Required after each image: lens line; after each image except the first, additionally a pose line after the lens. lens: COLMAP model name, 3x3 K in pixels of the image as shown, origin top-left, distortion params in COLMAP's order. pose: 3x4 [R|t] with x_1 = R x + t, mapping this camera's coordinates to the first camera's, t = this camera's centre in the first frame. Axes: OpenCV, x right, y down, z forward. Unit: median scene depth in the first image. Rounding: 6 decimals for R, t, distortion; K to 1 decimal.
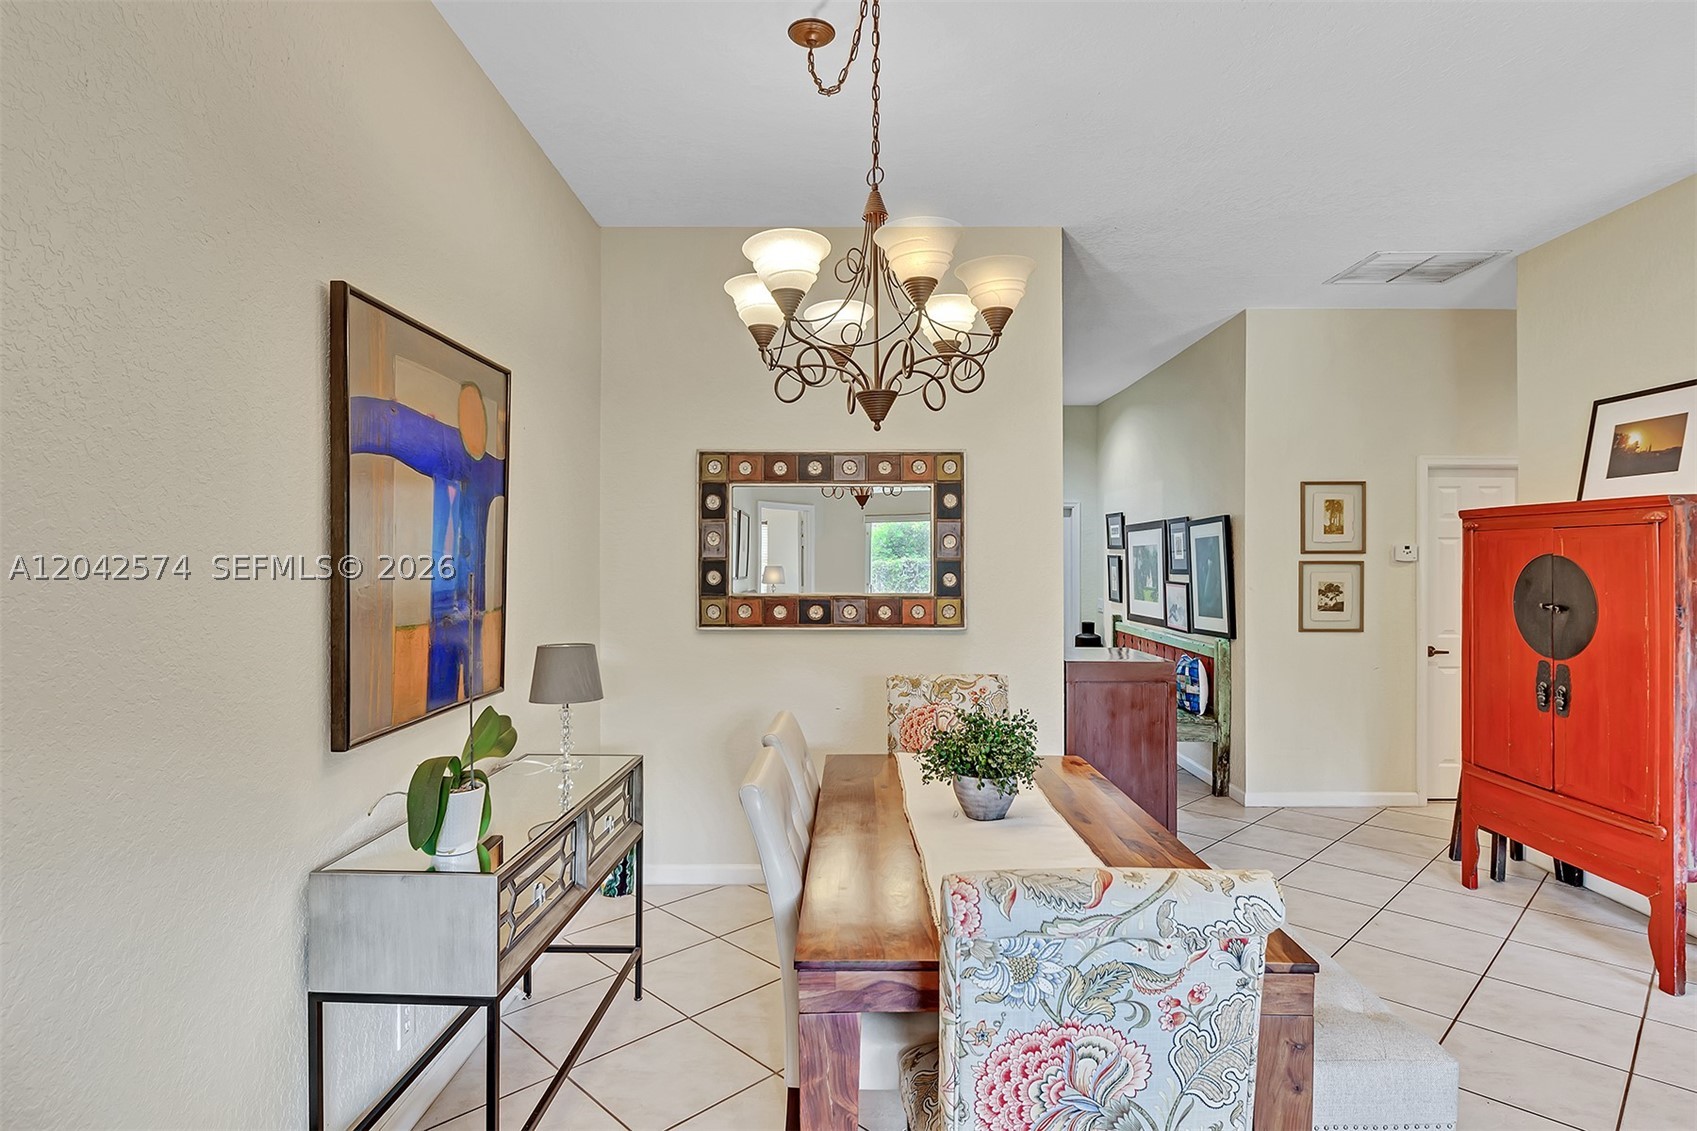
lens RADIAL K [[905.0, 0, 848.5], [0, 905.0, 565.5], [0, 0, 1]] dist [-0.000412, -0.000062]
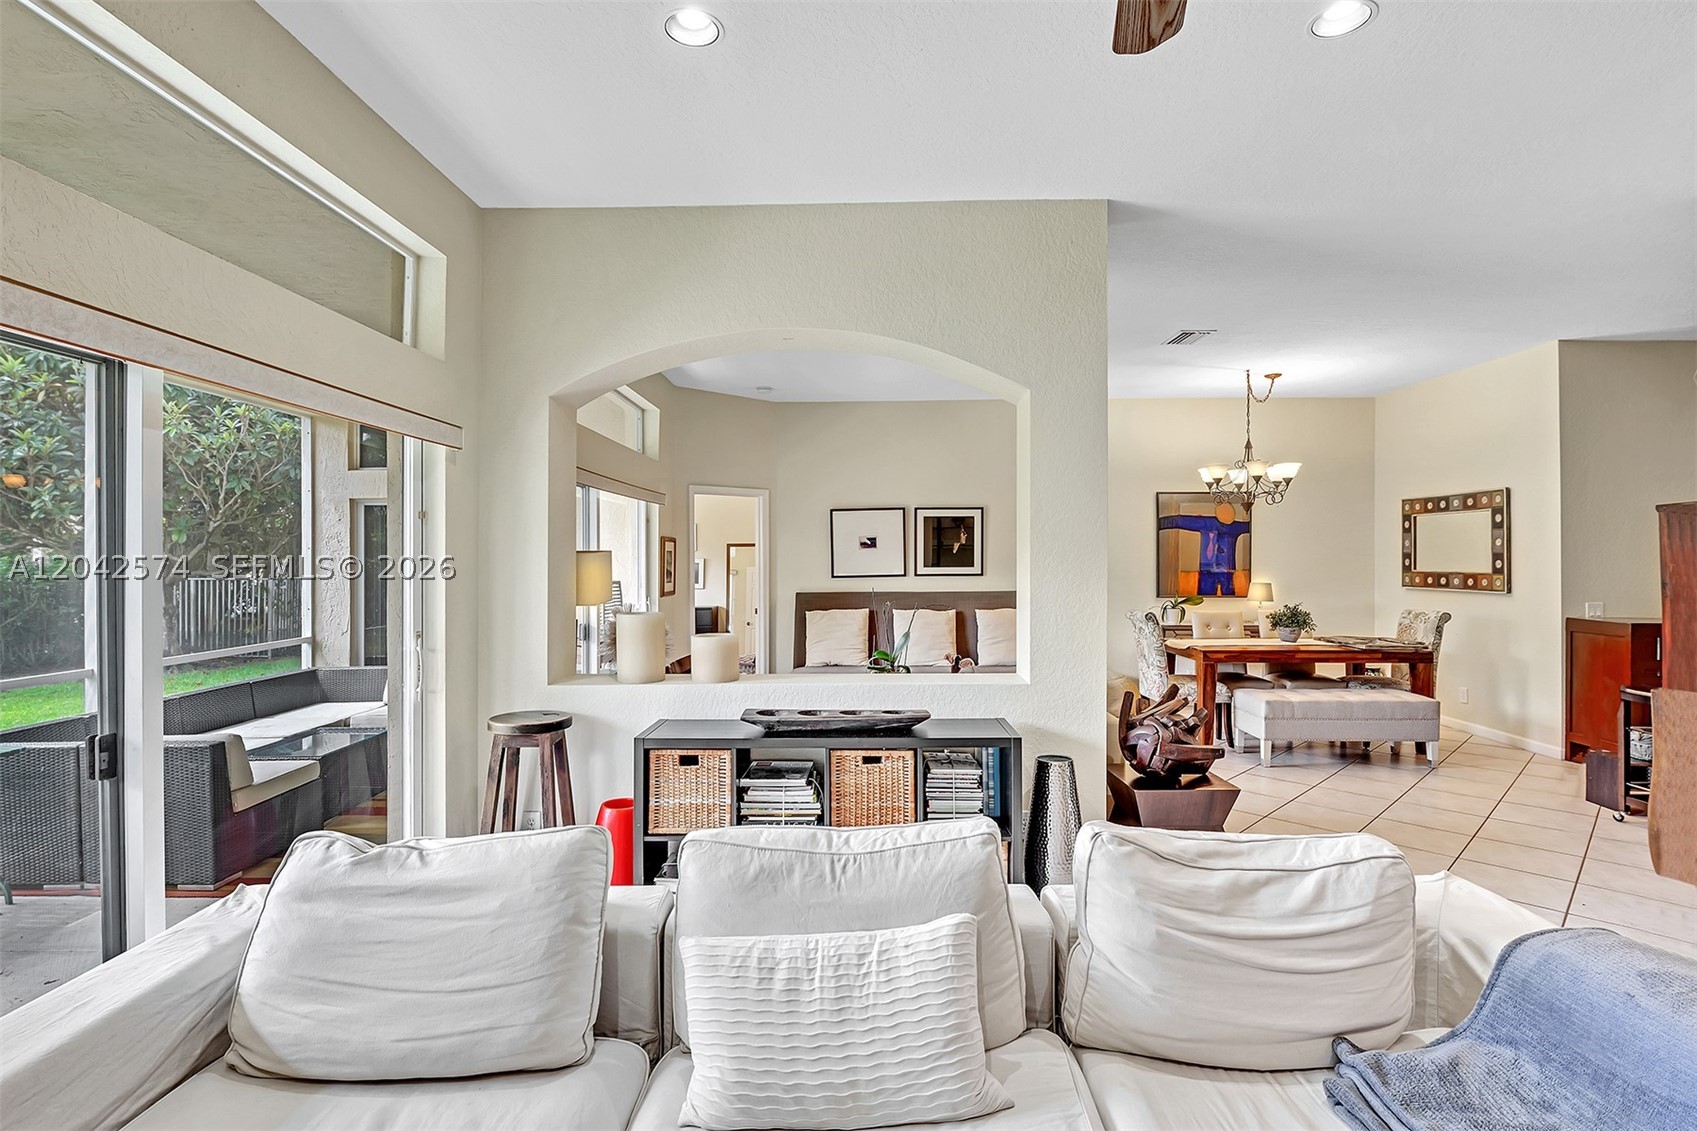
lens RADIAL K [[818.2, 0, 848.5], [0, 818.2, 565.5], [0, 0, 1]] dist [0.000418, -0.000110]
pose [[-0.020922, 0.008763, -0.999743, 1.694421], [0.001957, 0.999960, 0.008724, 0.002582], [0.999779, -0.001774, -0.020938, -0.202927]]
